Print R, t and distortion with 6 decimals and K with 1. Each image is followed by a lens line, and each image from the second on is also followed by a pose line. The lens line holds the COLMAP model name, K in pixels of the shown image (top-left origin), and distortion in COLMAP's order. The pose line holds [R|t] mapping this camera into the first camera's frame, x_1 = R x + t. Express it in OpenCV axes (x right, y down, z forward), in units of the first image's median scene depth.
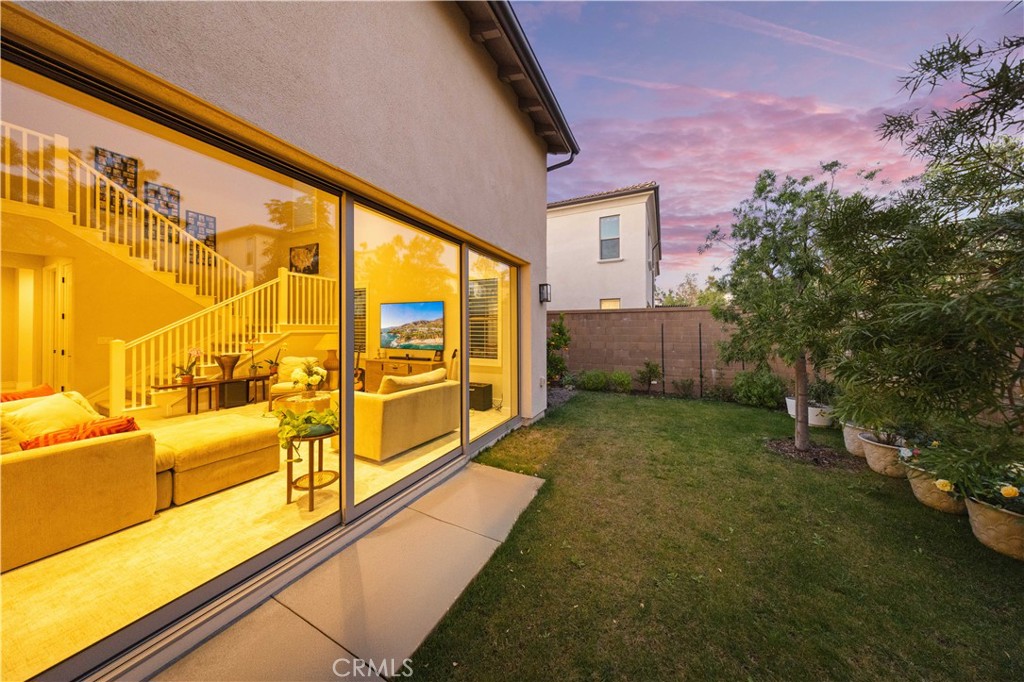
lens RADIAL K [[309.6, 0, 520.1], [0, 309.6, 326.9], [0, 0, 1]] dist [-0.000096, -0.000043]
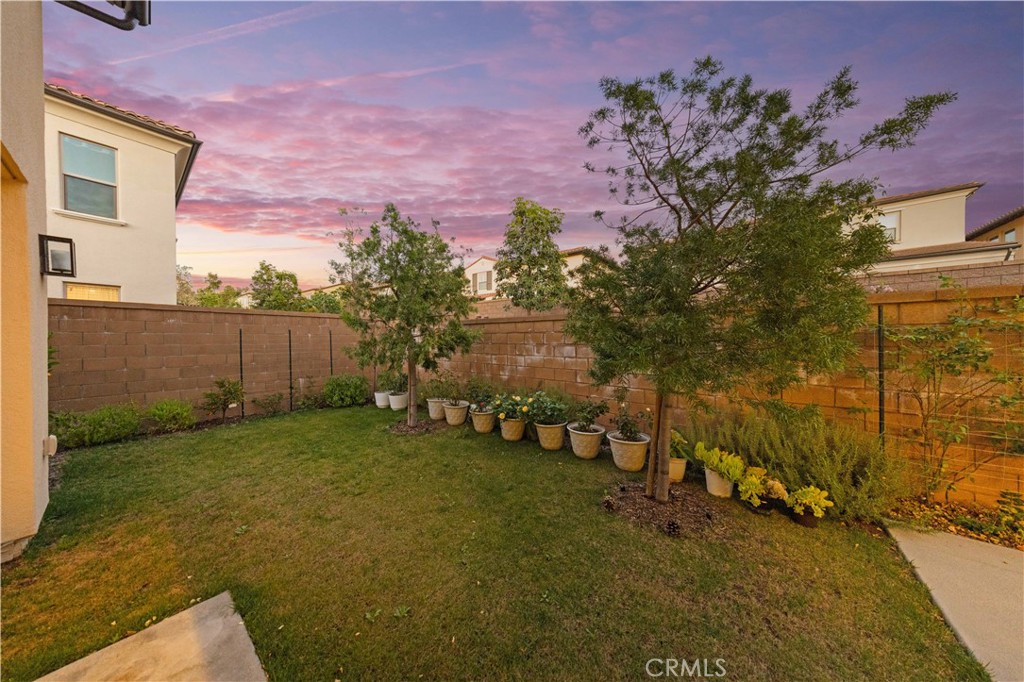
lens RADIAL K [[310.3, 0, 512.0], [0, 310.3, 341.0], [0, 0, 1]] dist [0.000737, -0.000064]
pose [[0.233125, -0.012025, 0.972373, -0.247190], [-0.006705, 0.999880, 0.013973, 0.005465], [-0.972424, -0.009777, 0.233016, 0.237718]]
